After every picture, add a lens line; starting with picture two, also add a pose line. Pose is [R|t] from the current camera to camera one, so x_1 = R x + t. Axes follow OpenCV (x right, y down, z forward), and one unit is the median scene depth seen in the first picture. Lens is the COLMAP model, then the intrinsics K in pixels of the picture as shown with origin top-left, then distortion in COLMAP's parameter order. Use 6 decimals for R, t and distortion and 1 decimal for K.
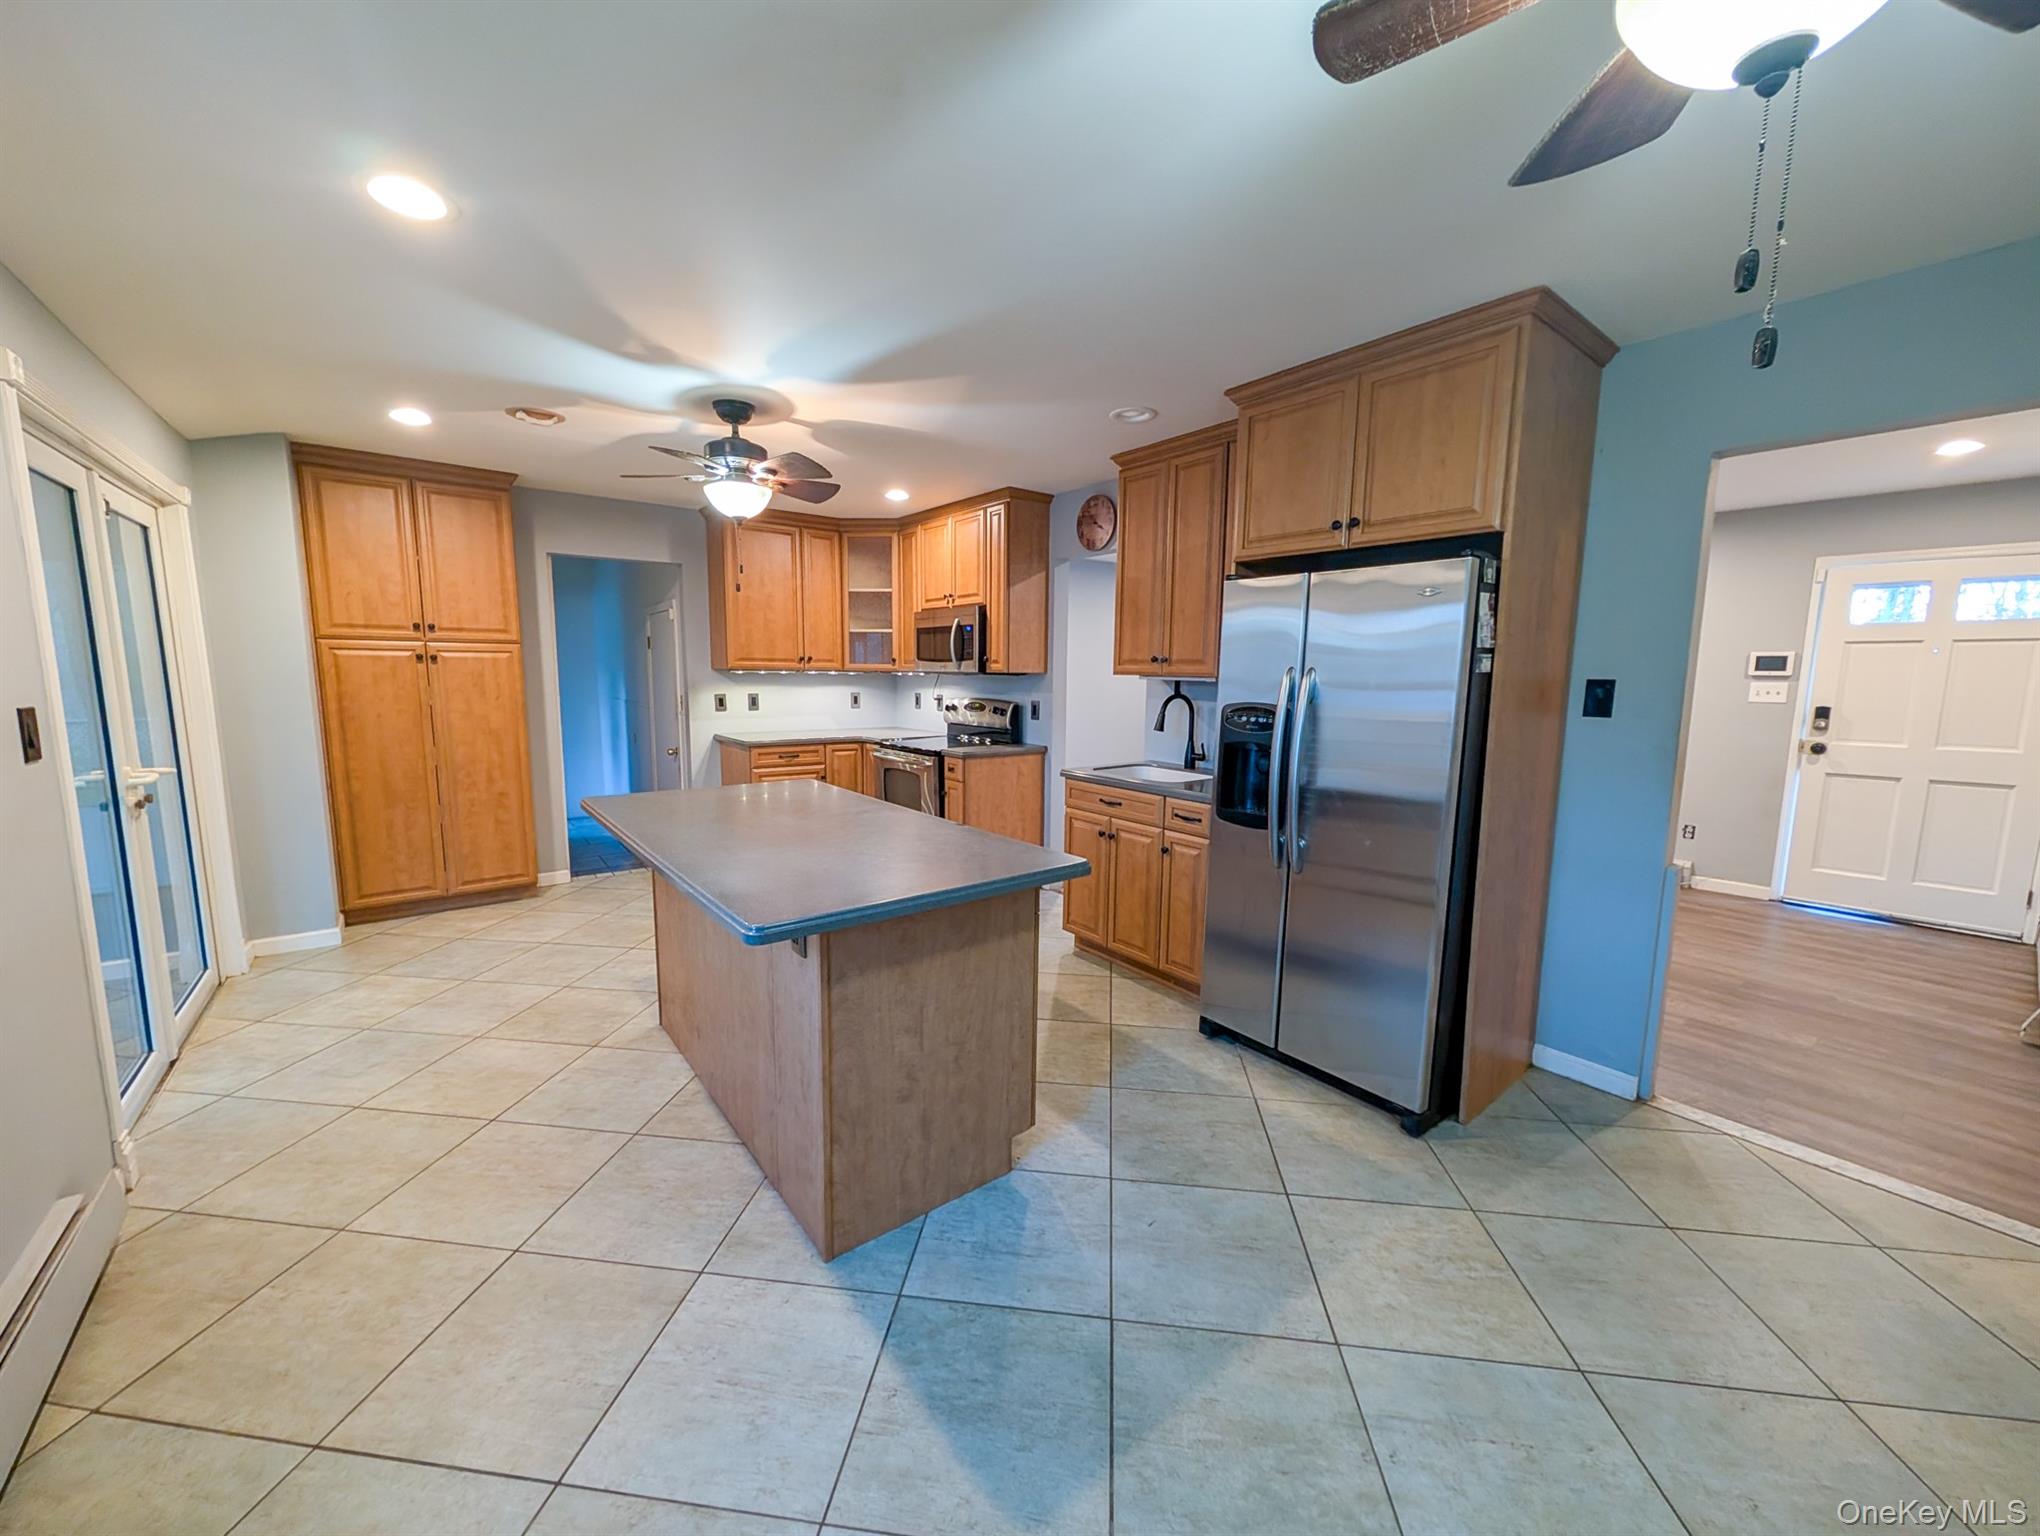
lens RADIAL K [[776.4, 0, 1017.8], [0, 776.4, 773.9], [0, 0, 1]] dist [0.001977, 0.000448]
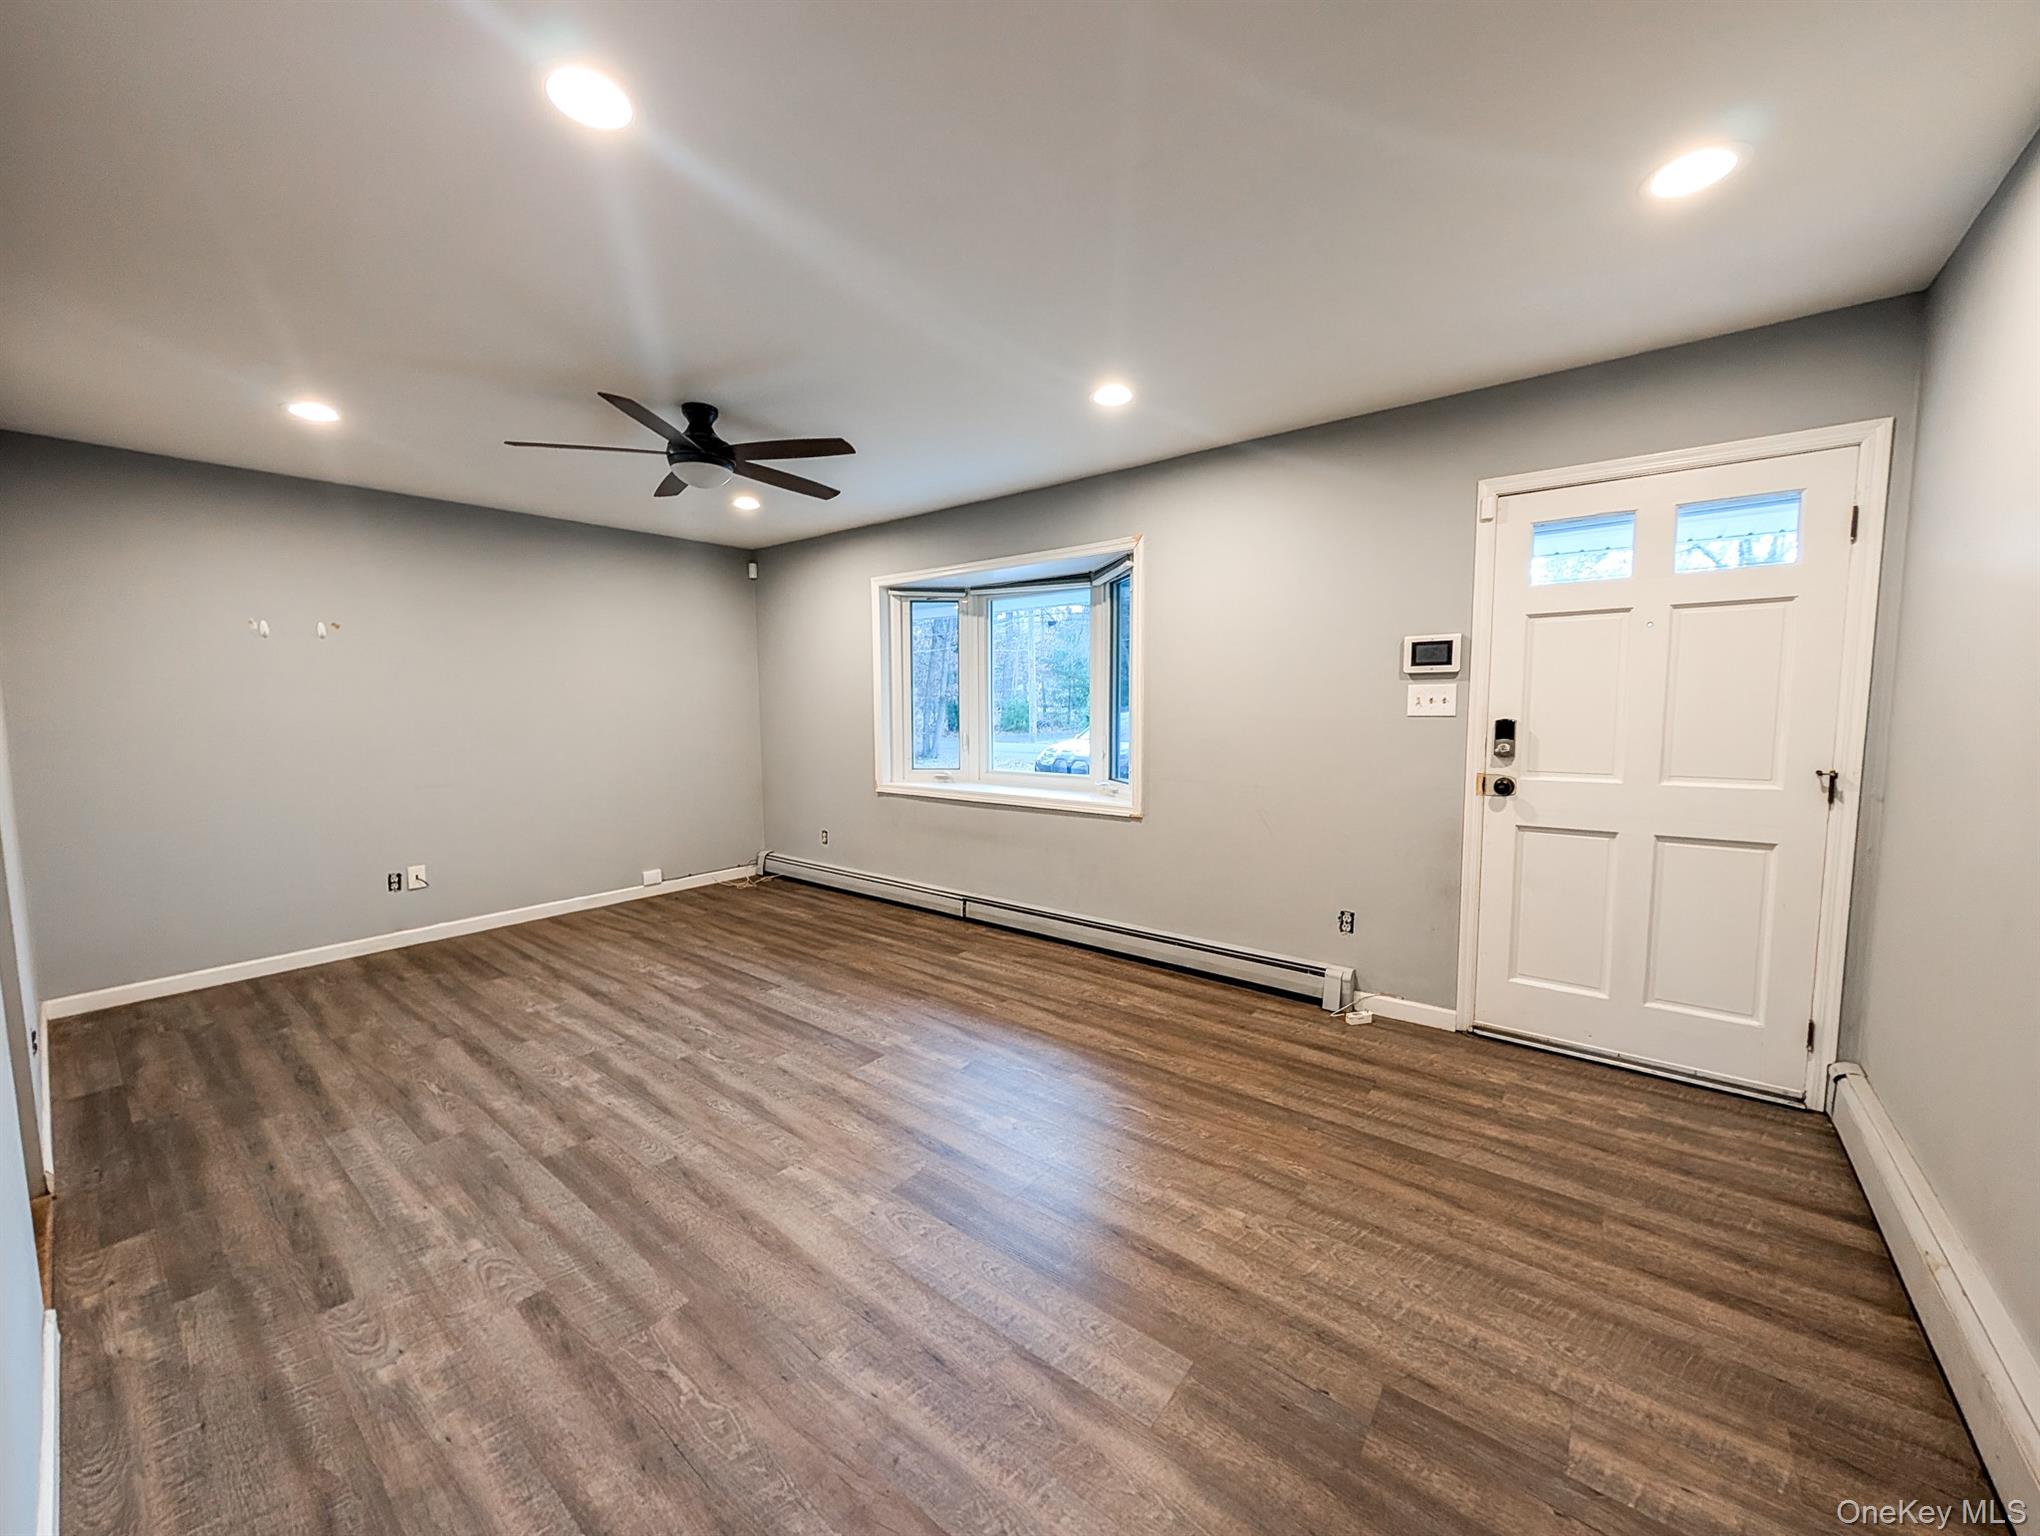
lens RADIAL K [[776.4, 0, 1022.1], [0, 776.4, 774.9], [0, 0, 1]] dist [0.001977, 0.000448]
pose [[0.971571, -0.050336, 0.231336, 0.593340], [0.056685, 0.998174, -0.020878, -0.059769], [-0.229863, 0.033398, 0.972650, 0.561738]]
